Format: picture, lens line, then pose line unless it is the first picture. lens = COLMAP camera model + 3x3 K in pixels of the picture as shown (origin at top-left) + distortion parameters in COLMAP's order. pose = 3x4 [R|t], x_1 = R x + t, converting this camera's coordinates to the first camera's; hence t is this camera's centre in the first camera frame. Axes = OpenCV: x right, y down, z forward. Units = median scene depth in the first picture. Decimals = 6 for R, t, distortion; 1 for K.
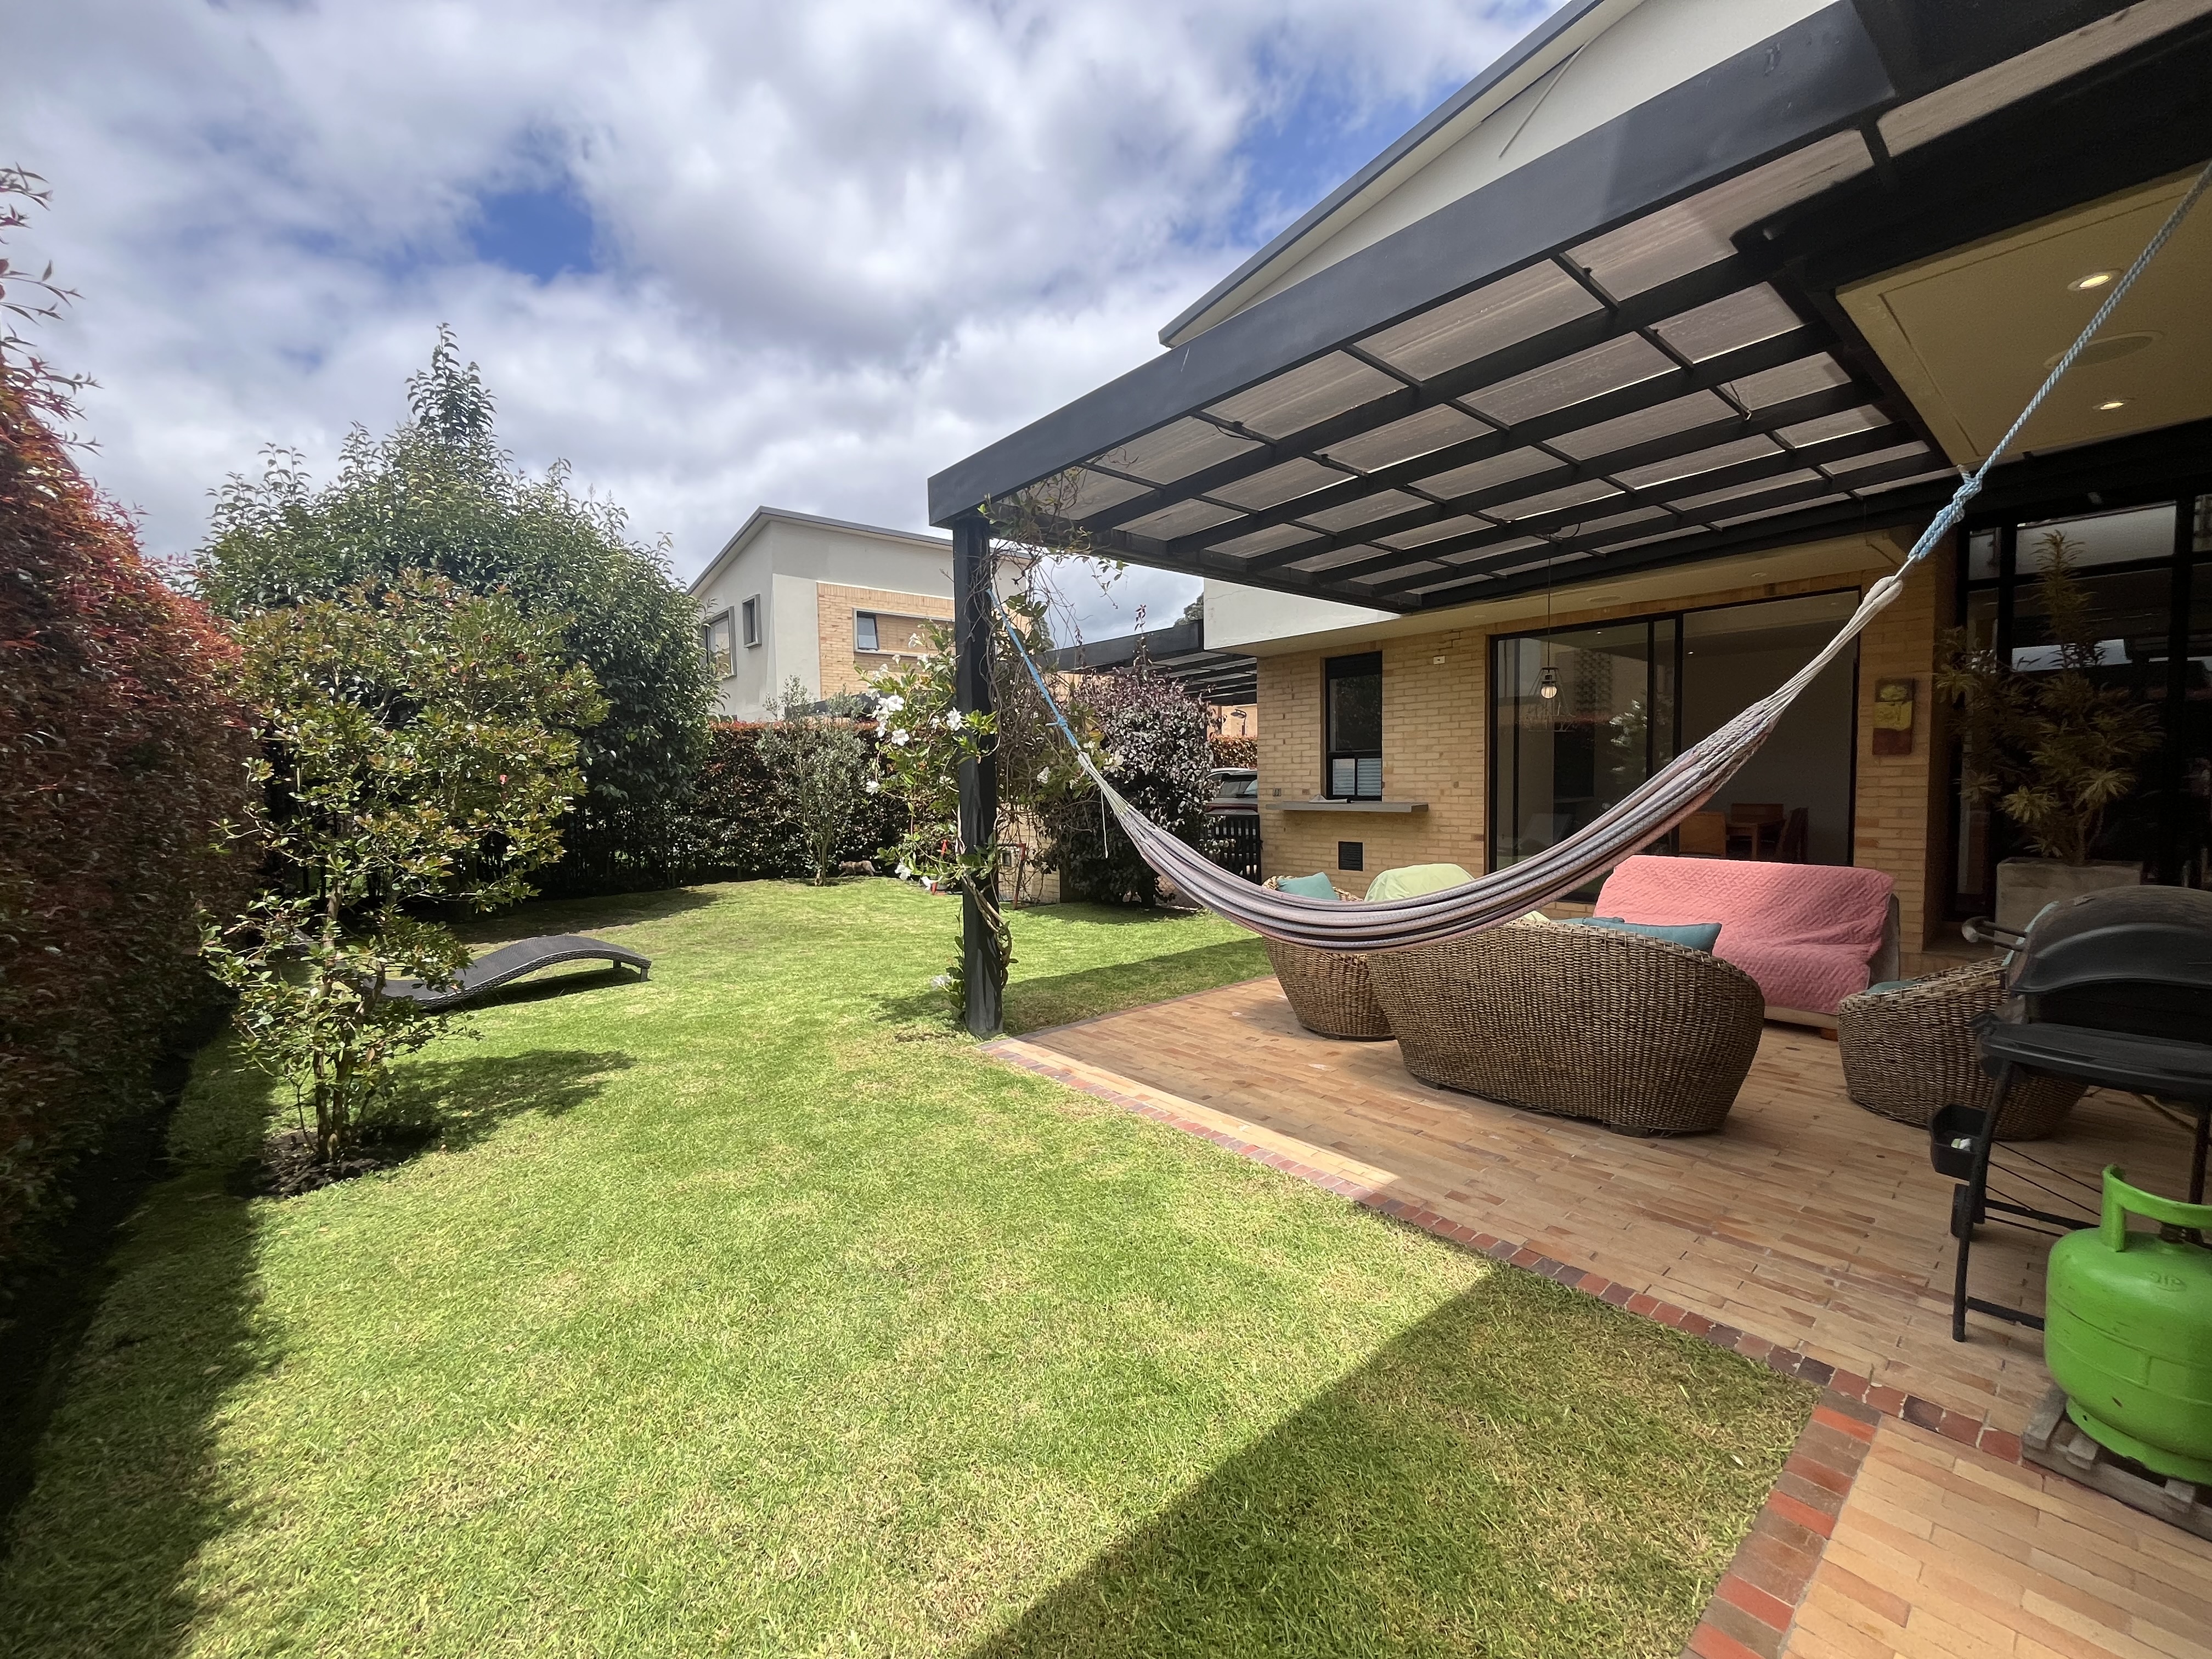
lens RADIAL K [[908.6, 0, 1102.8], [0, 908.6, 831.7], [0, 0, 1]] dist [-0.003145, 0.000074]
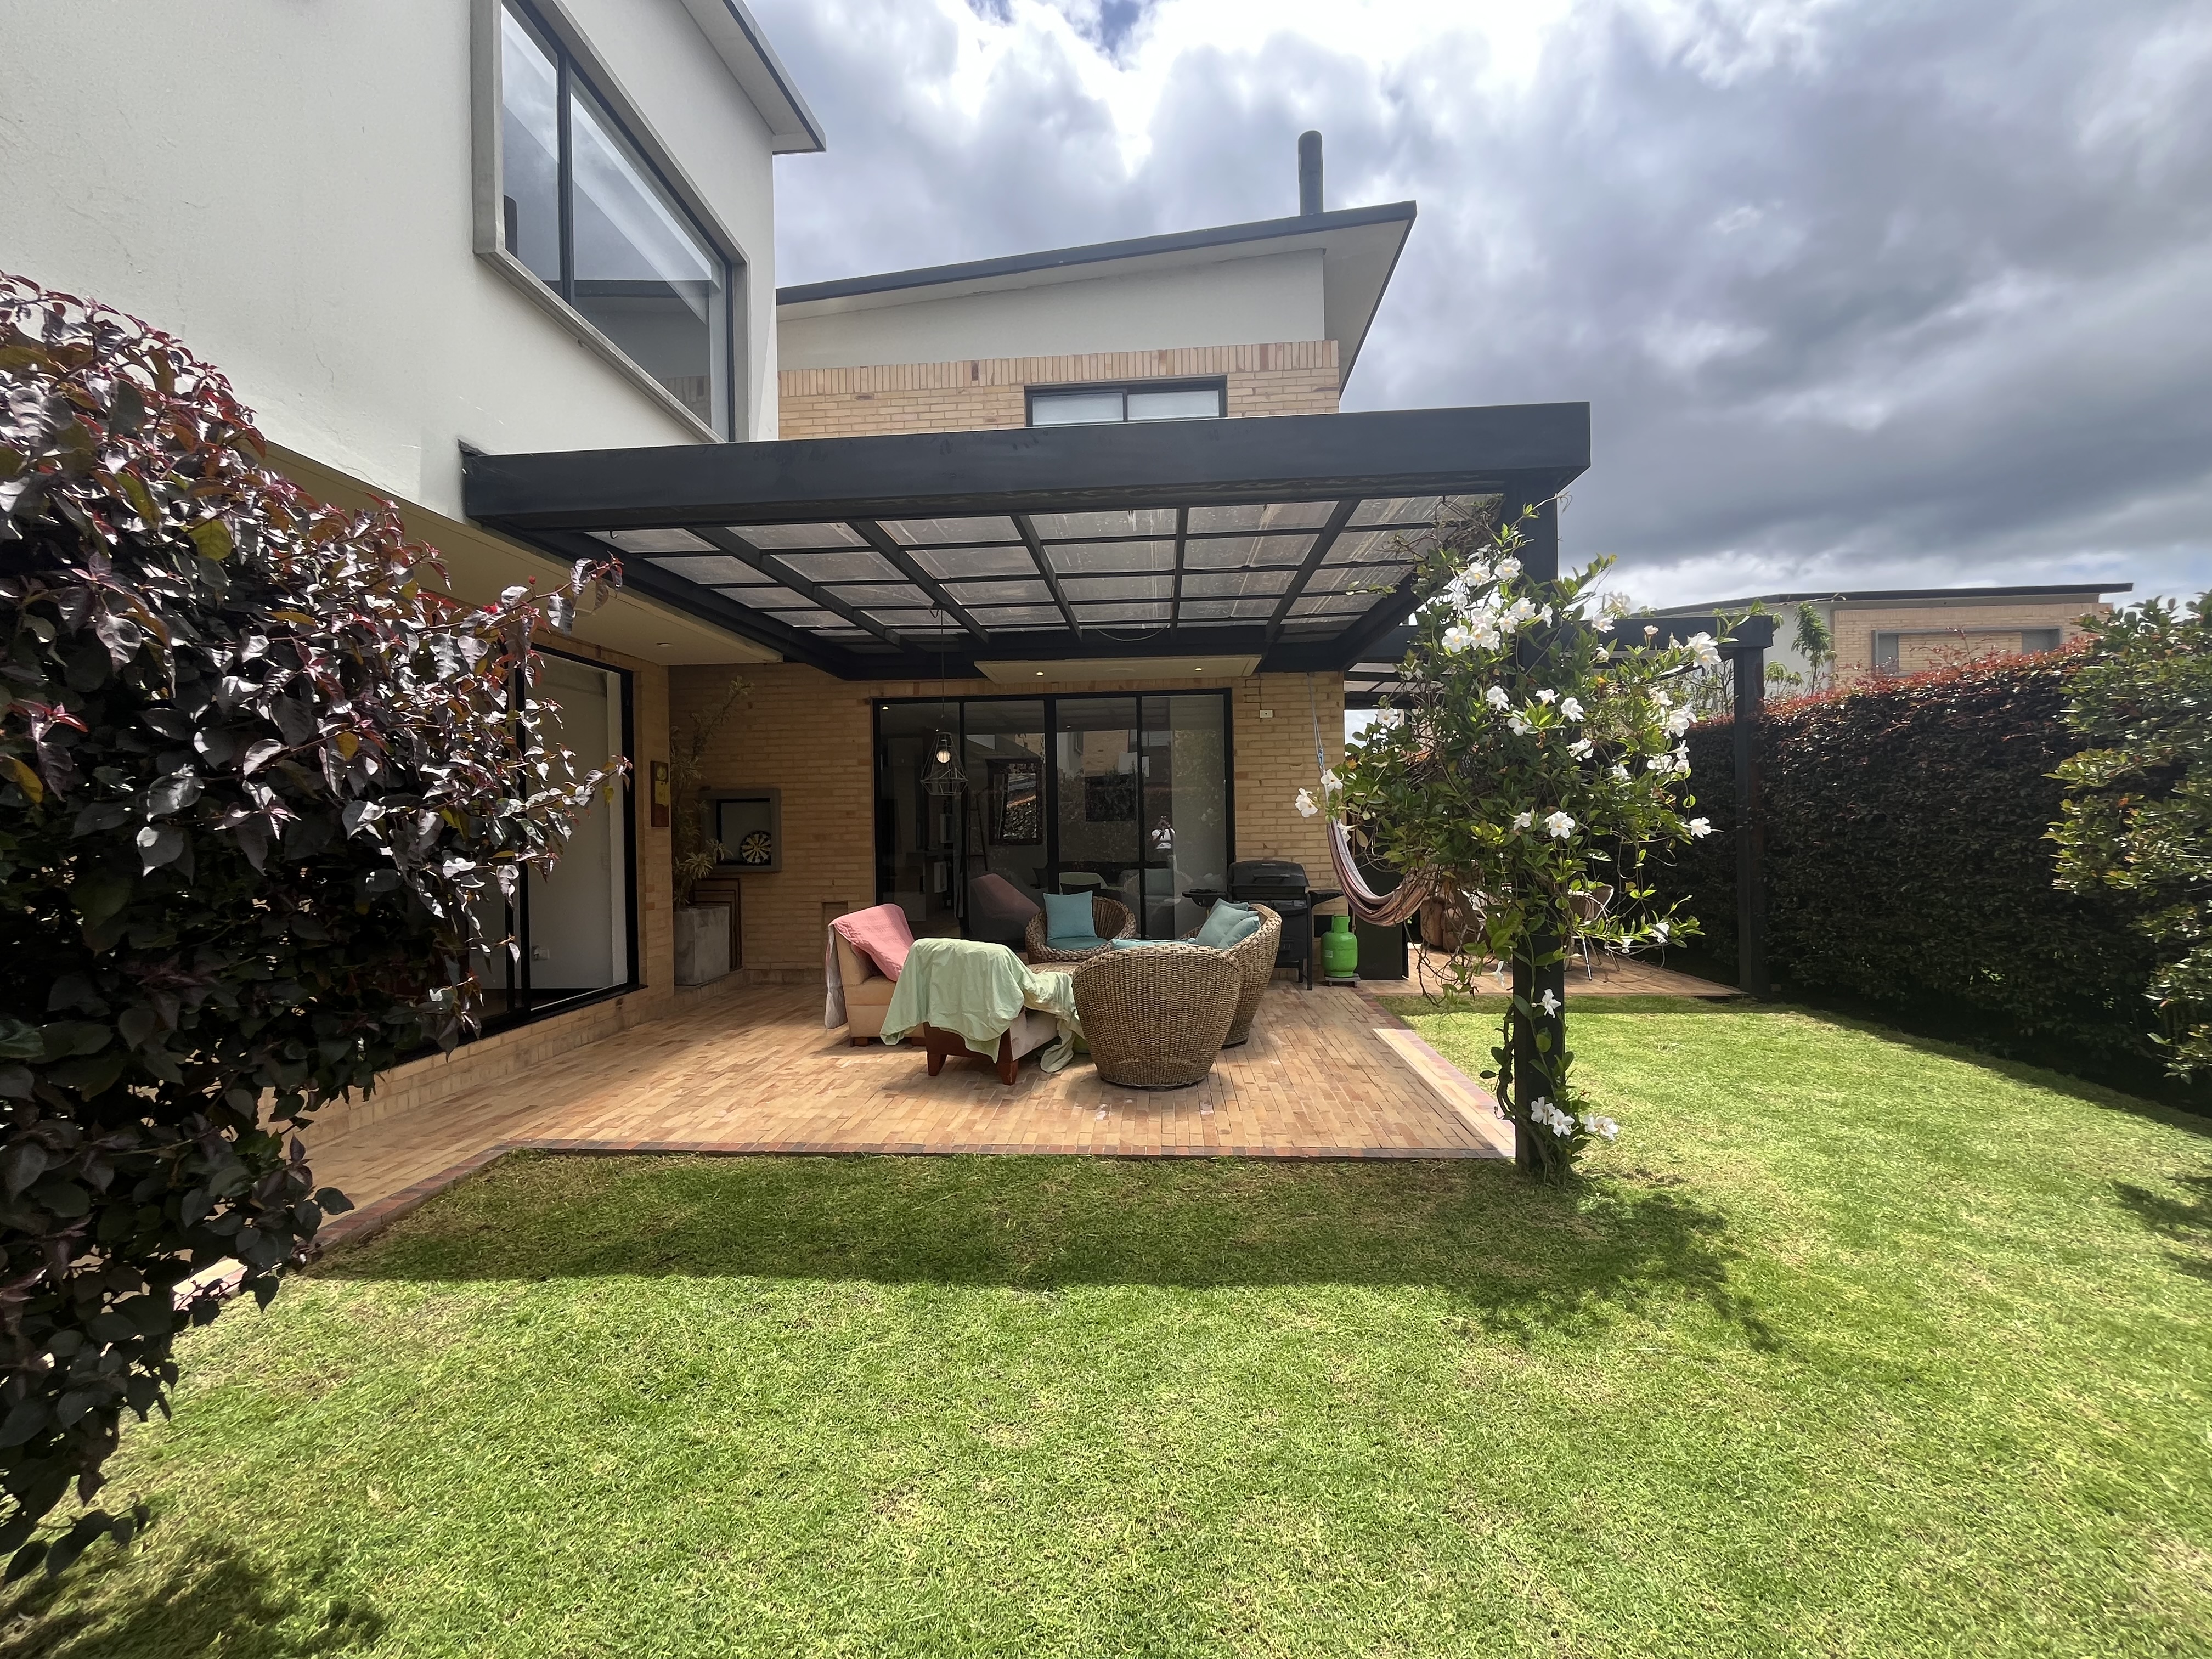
lens RADIAL K [[908.6, 0, 1102.8], [0, 908.6, 831.7], [0, 0, 1]] dist [-0.003145, 0.000074]
pose [[-0.718731, 0.025753, 0.694811, -0.599664], [0.074079, 0.996462, 0.039696, -0.154433], [-0.691330, 0.080002, -0.718096, 2.678664]]
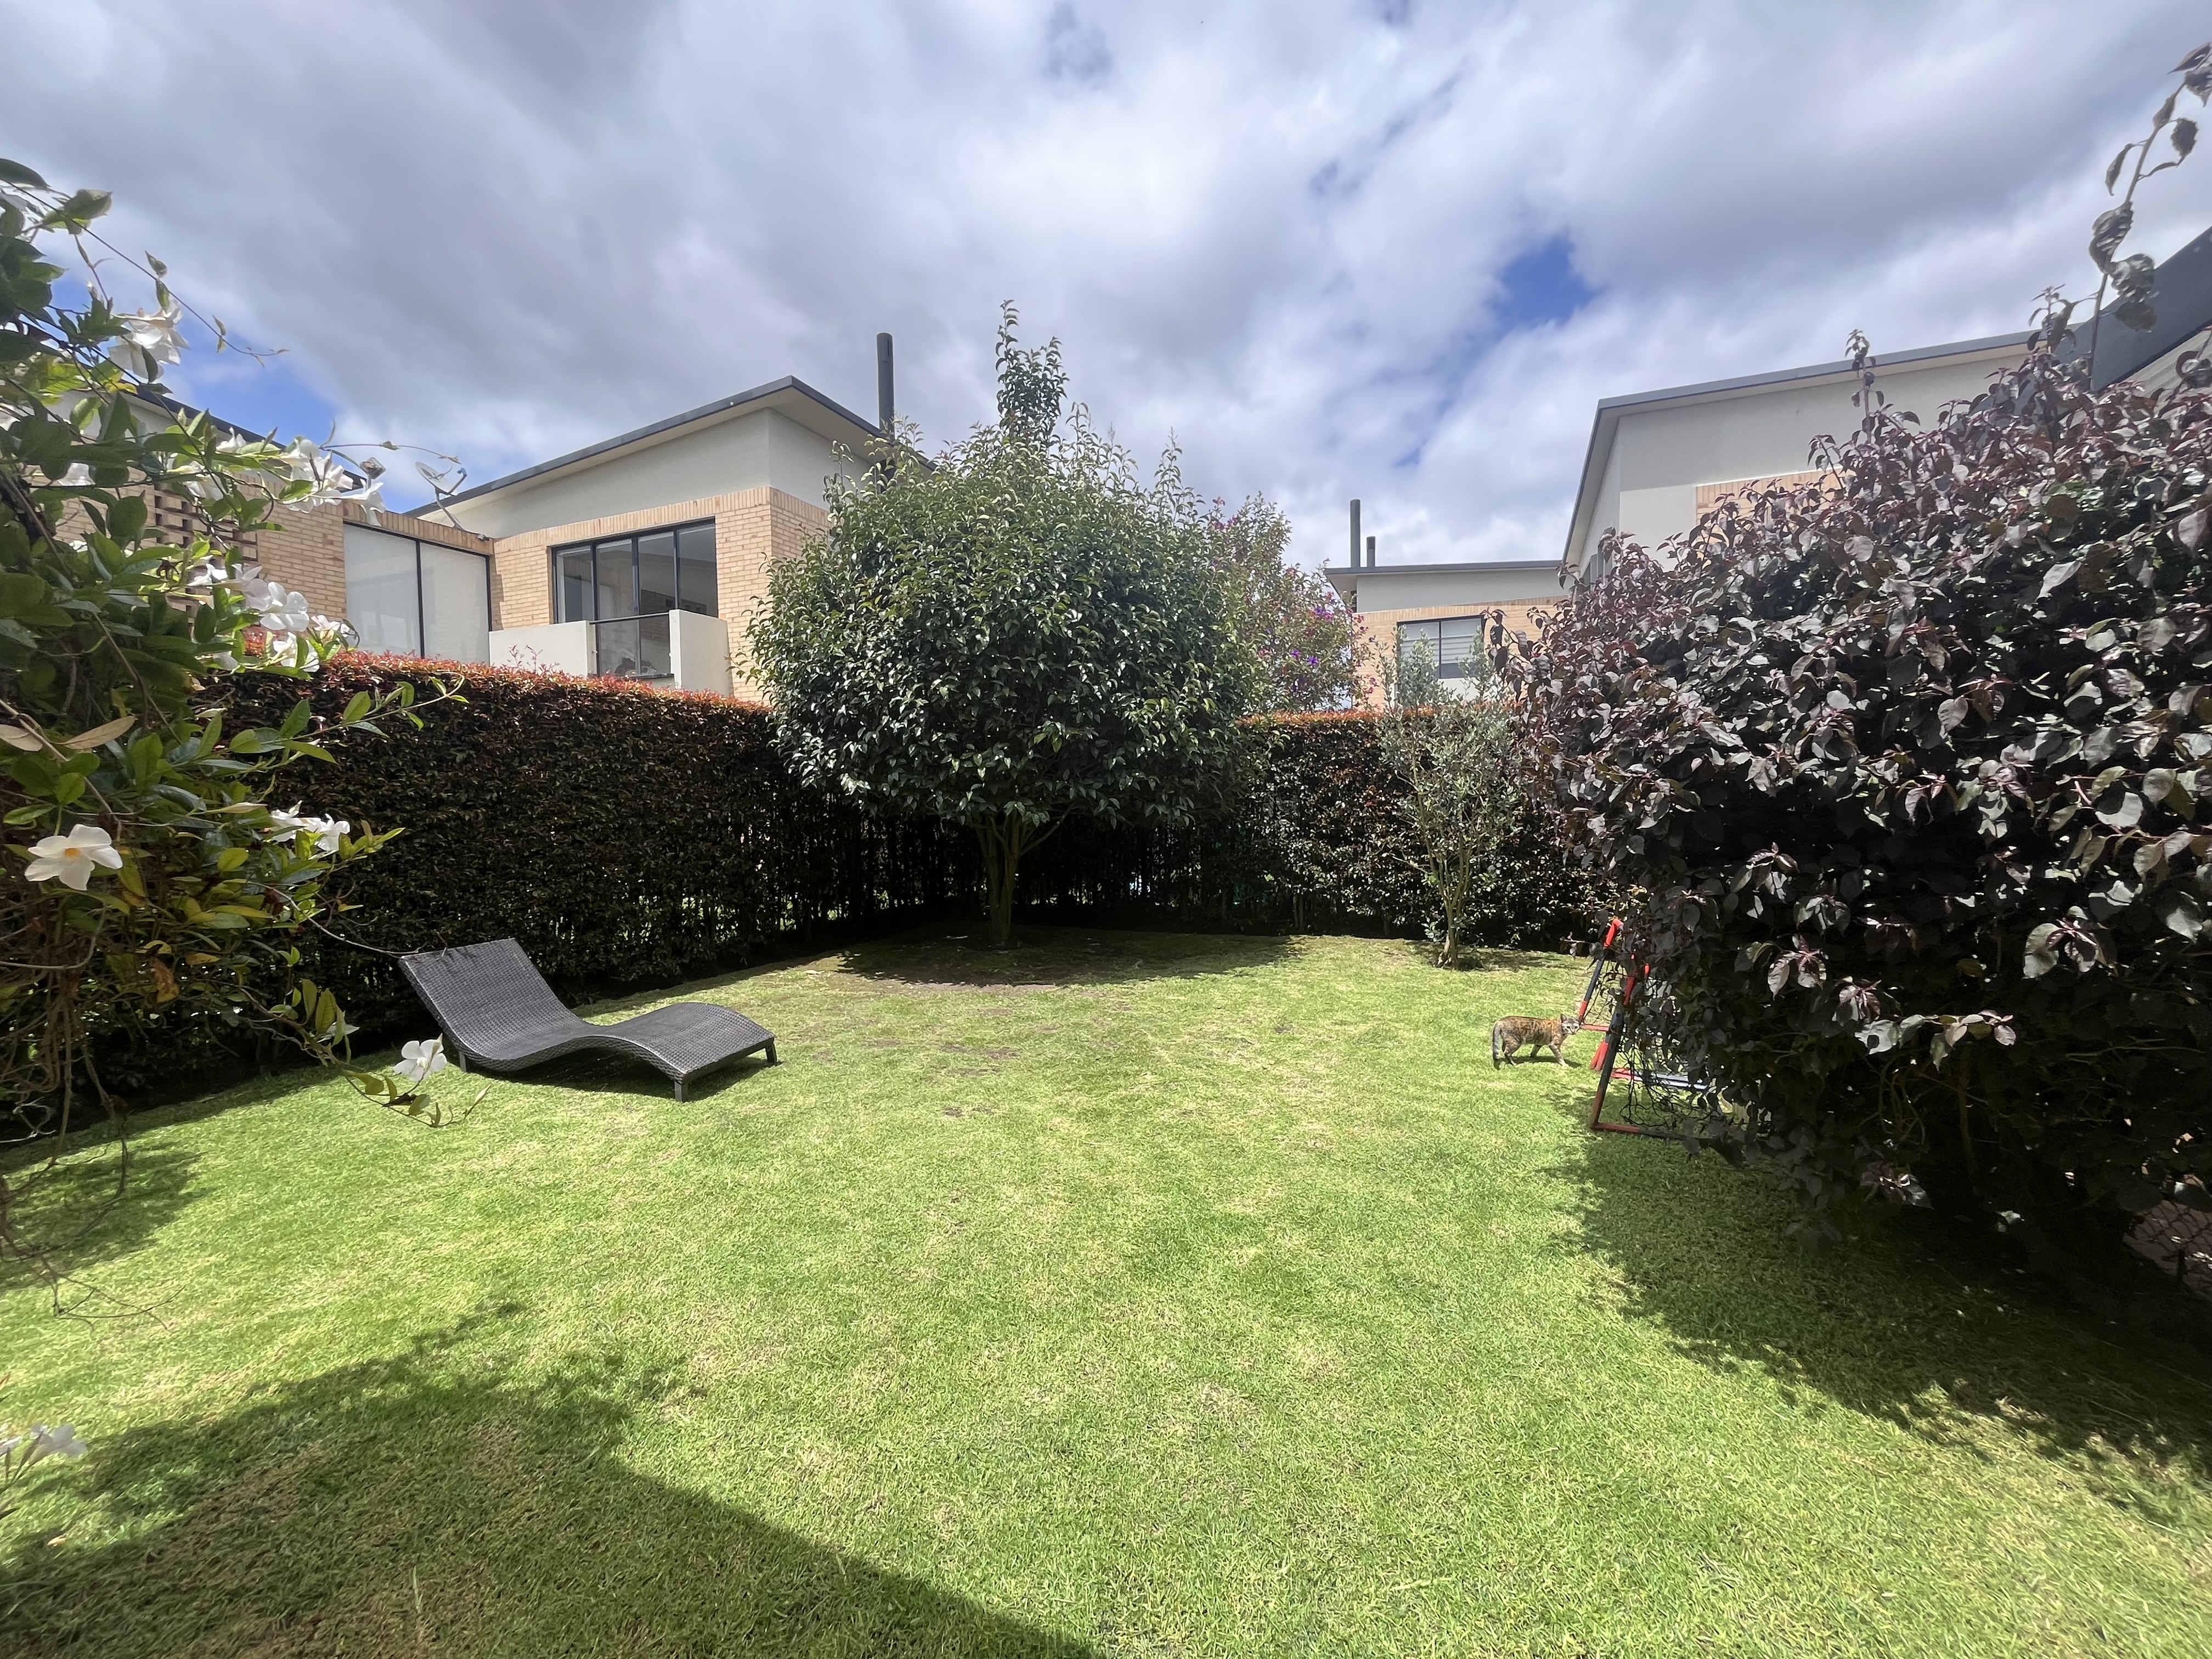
lens RADIAL K [[908.6, 0, 1102.8], [0, 908.6, 831.7], [0, 0, 1]] dist [-0.003145, 0.000074]
pose [[0.465146, 0.041728, -0.884250, 0.447807], [-0.046087, 0.998675, 0.022884, -0.126594], [0.884033, 0.030108, 0.466453, 1.890233]]
